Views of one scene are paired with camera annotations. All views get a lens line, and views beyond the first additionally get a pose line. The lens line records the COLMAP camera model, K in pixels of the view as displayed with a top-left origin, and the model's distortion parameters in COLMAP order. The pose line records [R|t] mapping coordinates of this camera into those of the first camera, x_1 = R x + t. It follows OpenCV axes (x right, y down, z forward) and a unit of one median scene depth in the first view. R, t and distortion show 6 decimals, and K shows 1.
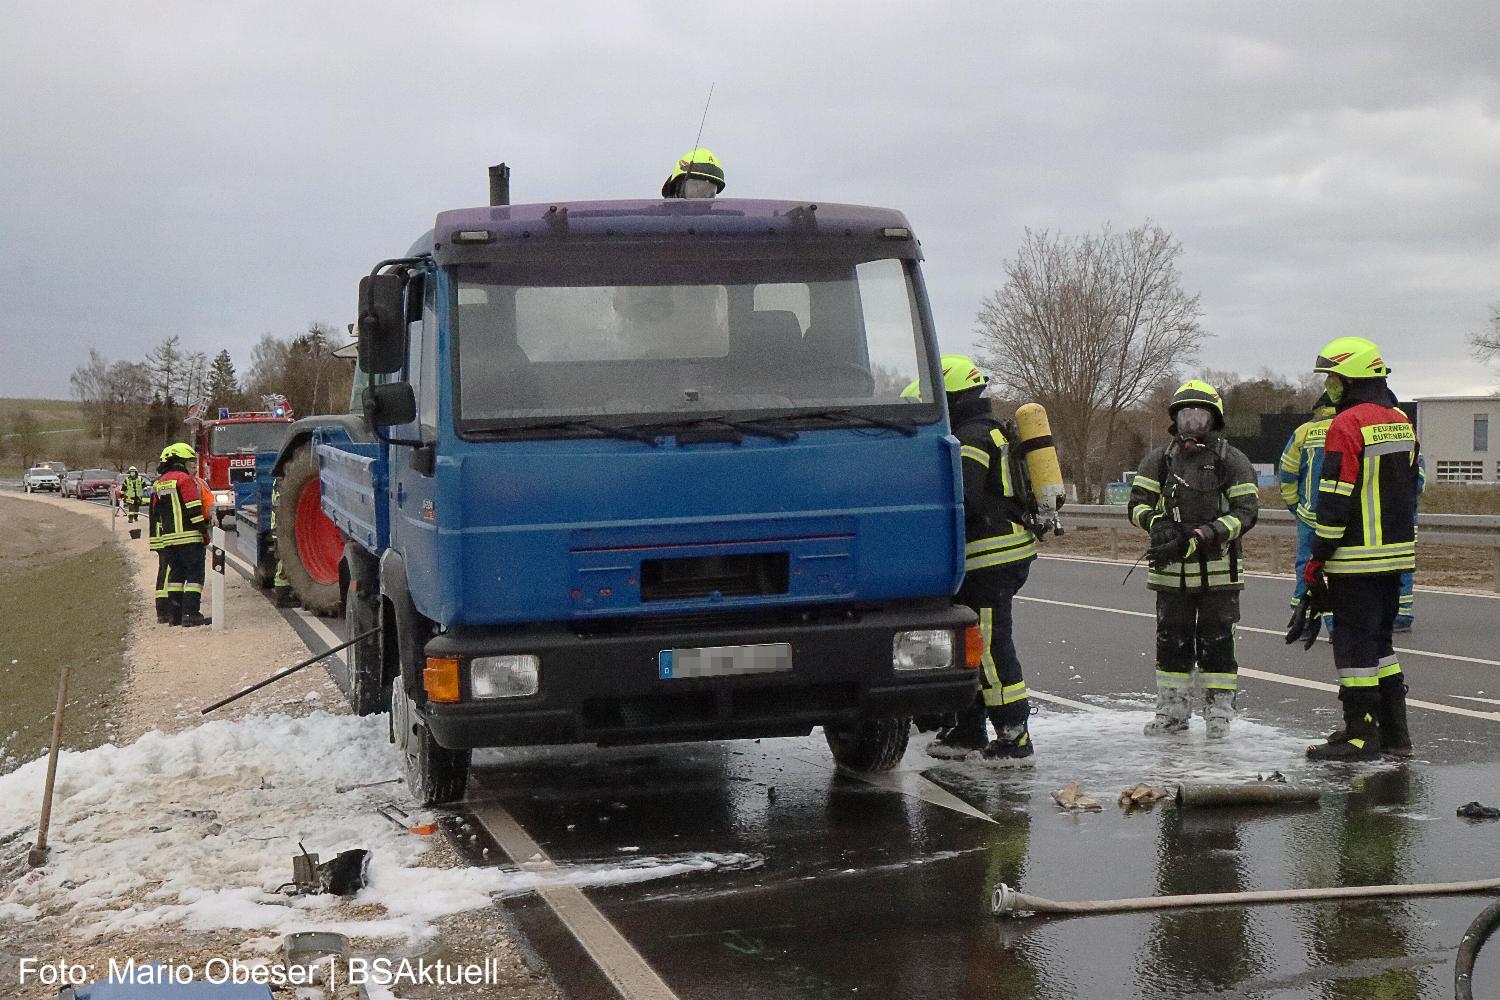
lens RADIAL K [[1951.9, 0, 753.1], [0, 1951.9, 488.7], [0, 0, 1]] dist [-0.009211, -0.029034]
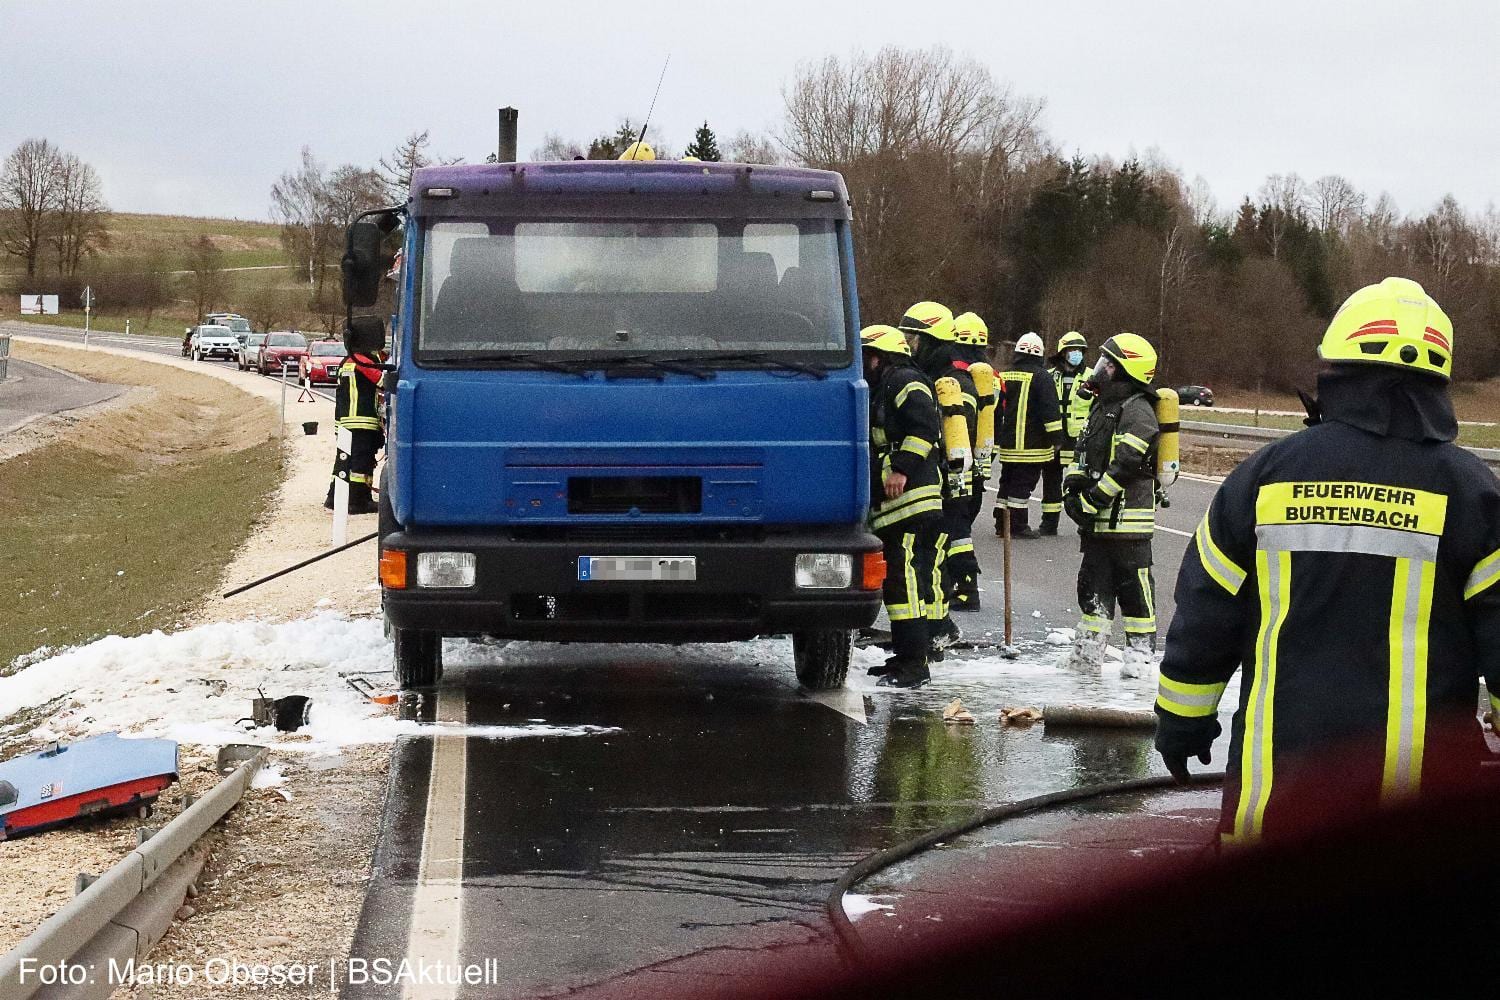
lens RADIAL K [[2960.6, 0, 749.8], [0, 2960.6, 502.1], [0, 0, 1]] dist [-0.126774, -0.061421]
pose [[0.984423, 0.052510, -0.167792, 0.334431], [-0.046197, 0.998078, 0.041313, -0.025441], [0.169639, -0.032918, 0.984956, -0.690778]]
